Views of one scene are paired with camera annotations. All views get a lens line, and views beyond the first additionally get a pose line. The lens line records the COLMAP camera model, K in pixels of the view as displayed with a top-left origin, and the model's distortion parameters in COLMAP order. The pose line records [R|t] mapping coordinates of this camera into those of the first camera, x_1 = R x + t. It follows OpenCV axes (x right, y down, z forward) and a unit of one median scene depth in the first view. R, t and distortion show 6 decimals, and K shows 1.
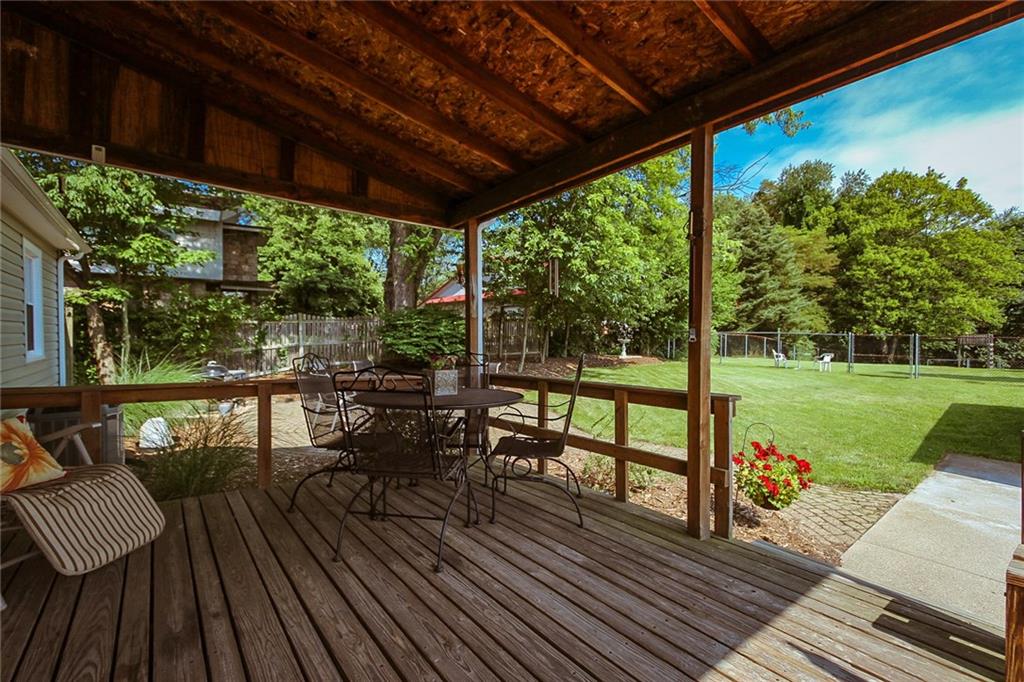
lens RADIAL K [[469.7, 0, 506.0], [0, 469.7, 344.2], [0, 0, 1]] dist [0.003740, 0.000308]
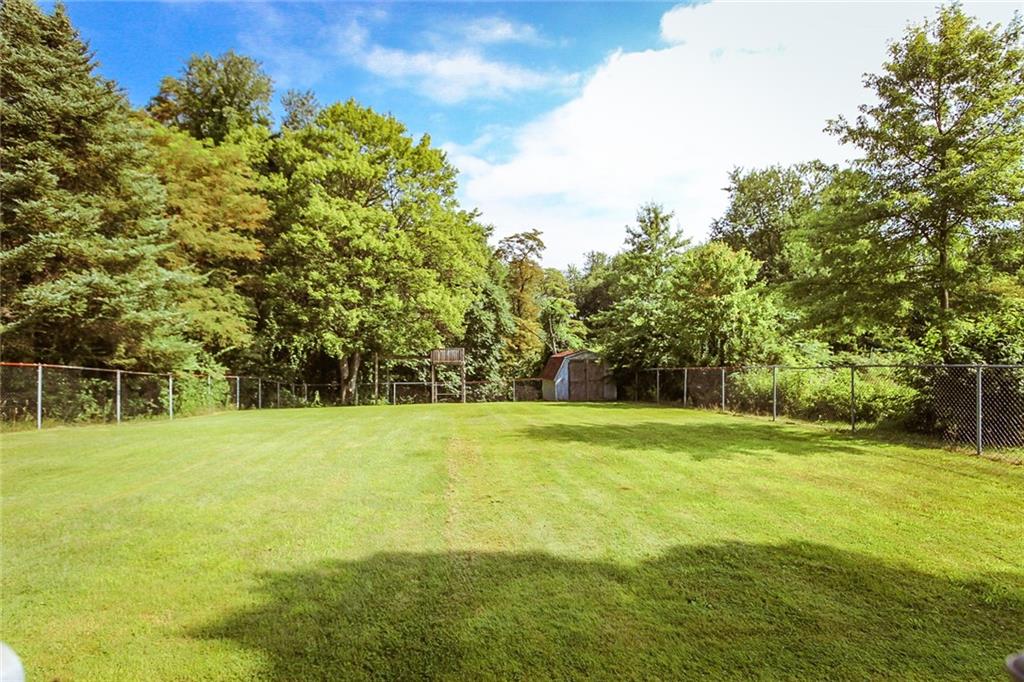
lens RADIAL K [[544.2, 0, 507.0], [0, 544.2, 342.8], [0, 0, 1]] dist [0.001296, 0.000177]
pose [[0.575078, -0.000595, 0.818098, 0.372812], [0.021008, 0.999681, -0.014040, -0.015596], [-0.817828, 0.025261, 0.574907, 0.448087]]
